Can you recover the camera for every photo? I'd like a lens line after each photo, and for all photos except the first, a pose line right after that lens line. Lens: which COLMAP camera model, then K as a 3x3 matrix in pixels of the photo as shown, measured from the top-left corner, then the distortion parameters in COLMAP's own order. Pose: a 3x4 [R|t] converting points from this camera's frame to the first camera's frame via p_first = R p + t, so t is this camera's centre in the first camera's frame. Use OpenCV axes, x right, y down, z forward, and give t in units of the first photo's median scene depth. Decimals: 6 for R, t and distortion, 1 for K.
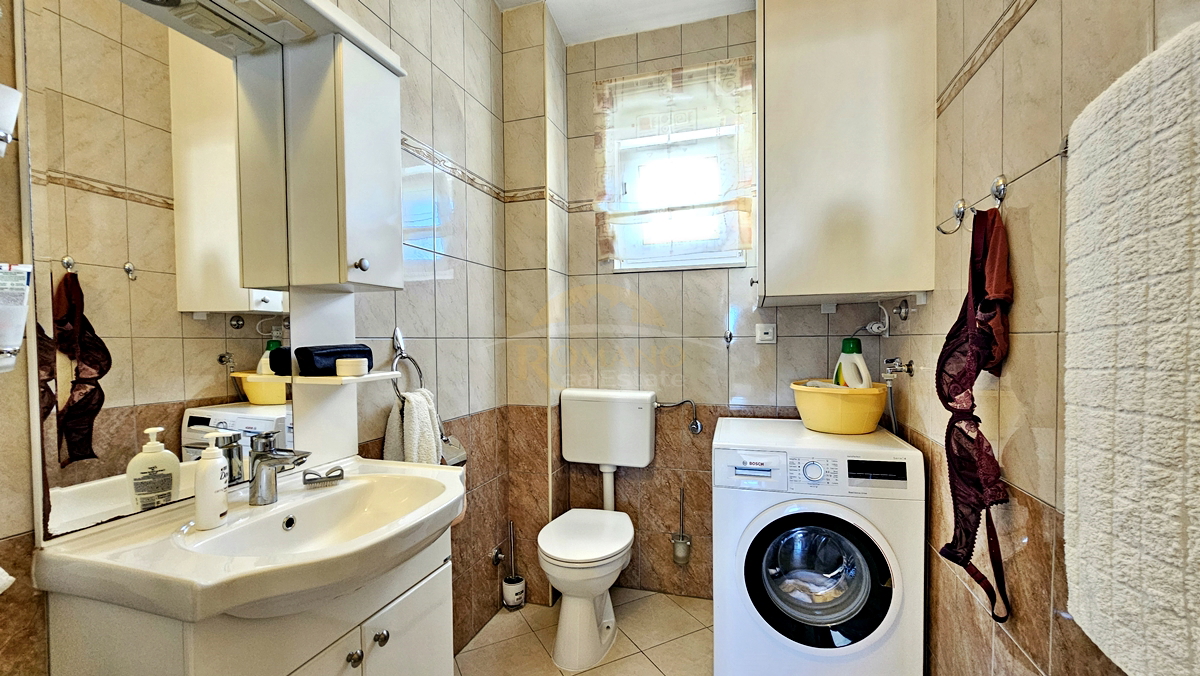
lens RADIAL K [[493.9, 0, 604.6], [0, 493.9, 347.2], [0, 0, 1]] dist [-0.005323, 0.002714]
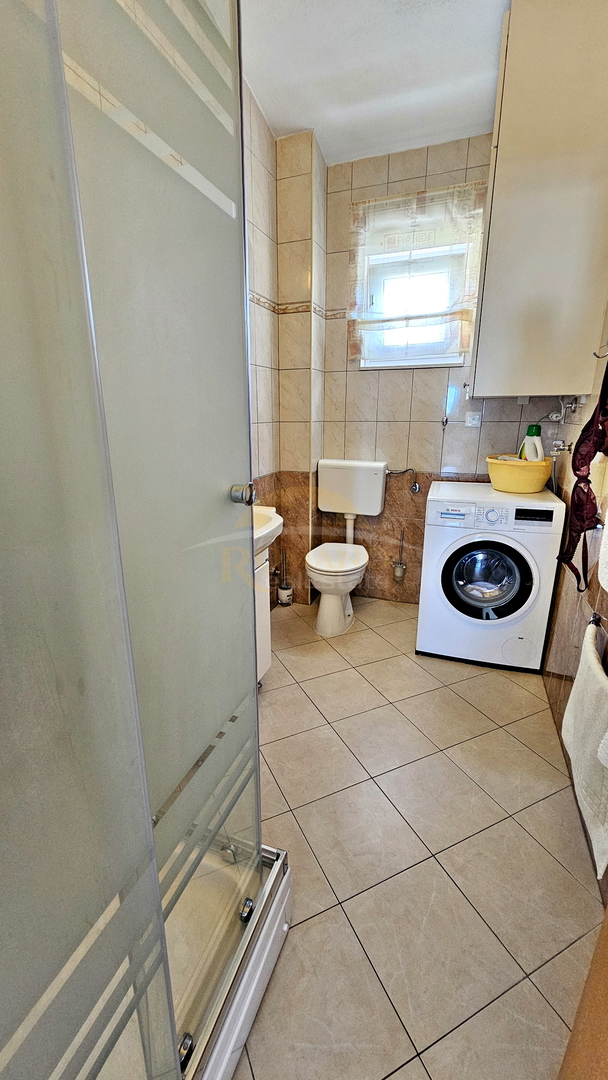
lens RADIAL K [[444.5, 0, 296.5], [0, 444.5, 539.5], [0, 0, 1]] dist [-0.005323, 0.002714]
pose [[0.997631, 0.020998, -0.065514, -0.068272], [-0.003035, 0.964786, 0.263018, -0.028542], [0.068729, -0.262196, 0.962564, -0.283738]]
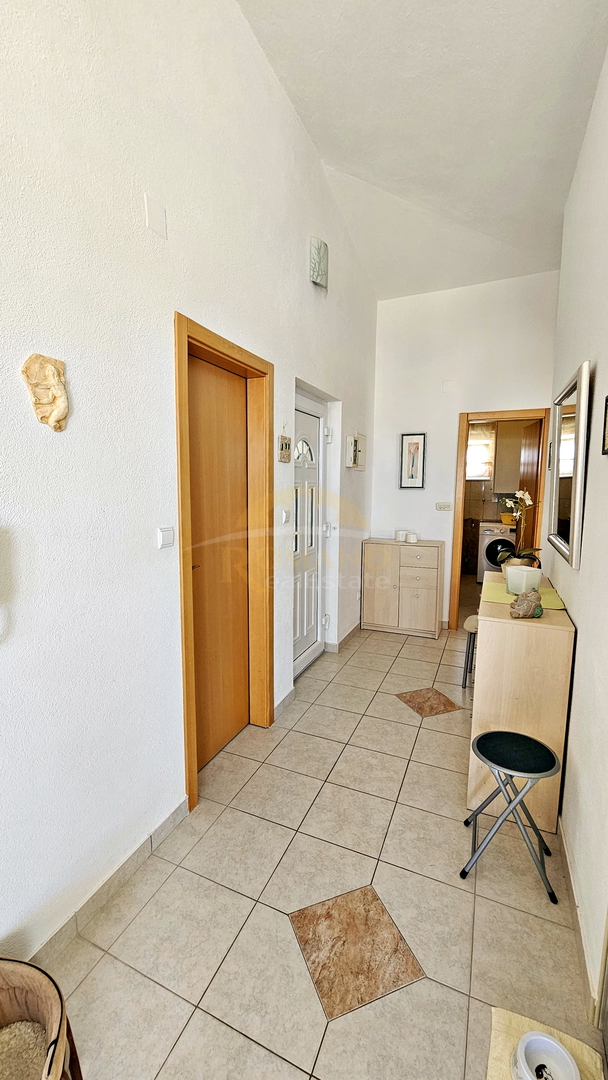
lens RADIAL K [[444.5, 0, 289.7], [0, 444.5, 540.7], [0, 0, 1]] dist [-0.005323, 0.002714]
pose [[0.991217, 0.025401, -0.129787, -0.722762], [-0.009698, 0.992700, 0.120219, -0.103237], [0.131893, -0.117904, 0.984227, -2.403018]]
